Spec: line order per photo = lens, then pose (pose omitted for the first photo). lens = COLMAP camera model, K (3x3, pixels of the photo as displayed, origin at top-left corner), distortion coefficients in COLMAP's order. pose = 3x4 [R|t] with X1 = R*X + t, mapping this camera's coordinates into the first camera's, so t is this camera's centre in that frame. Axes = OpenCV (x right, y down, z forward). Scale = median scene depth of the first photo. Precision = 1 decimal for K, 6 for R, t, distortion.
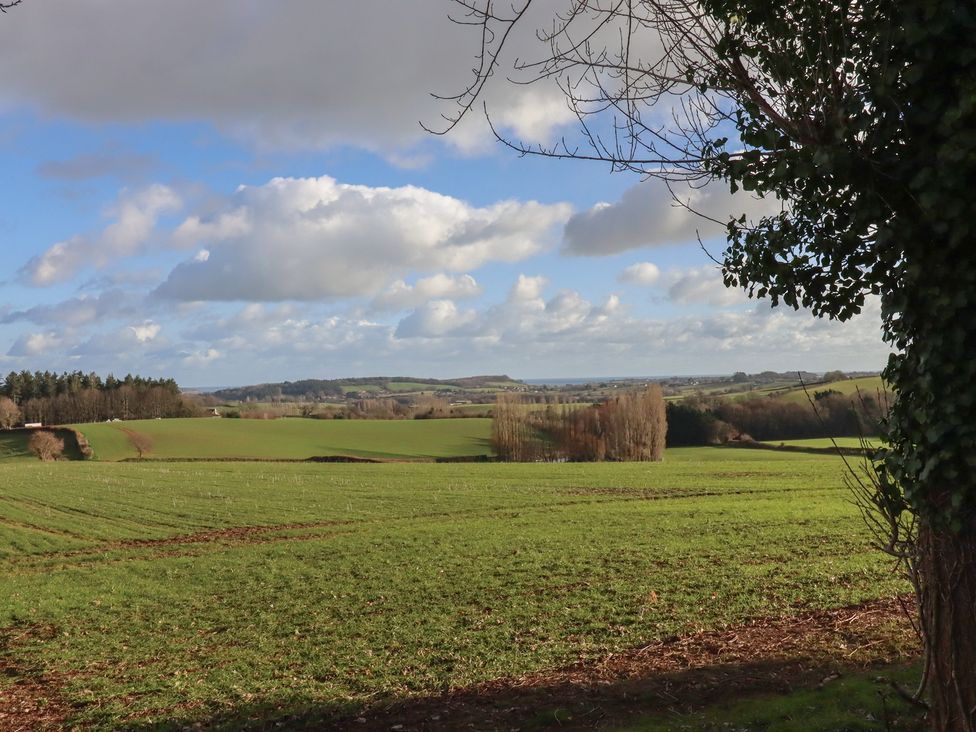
lens RADIAL K [[920.3, 0, 503.9], [0, 920.3, 365.9], [0, 0, 1]] dist [0.009111, -0.005463]
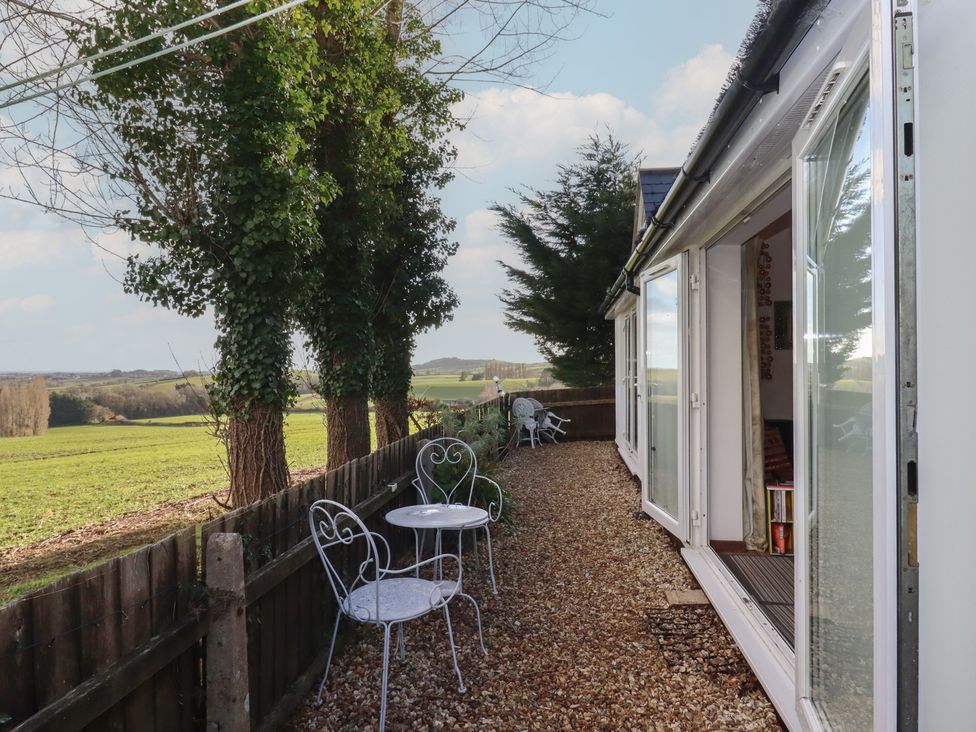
lens RADIAL K [[606.0, 0, 488.0], [0, 606.0, 366.0], [0, 0, 1]] dist [0.004596, -0.001846]
pose [[0.695794, 0.027065, 0.717731, -0.036890], [-0.023610, 0.999612, -0.014807, 0.018994], [-0.717853, -0.006643, 0.696163, -0.107042]]
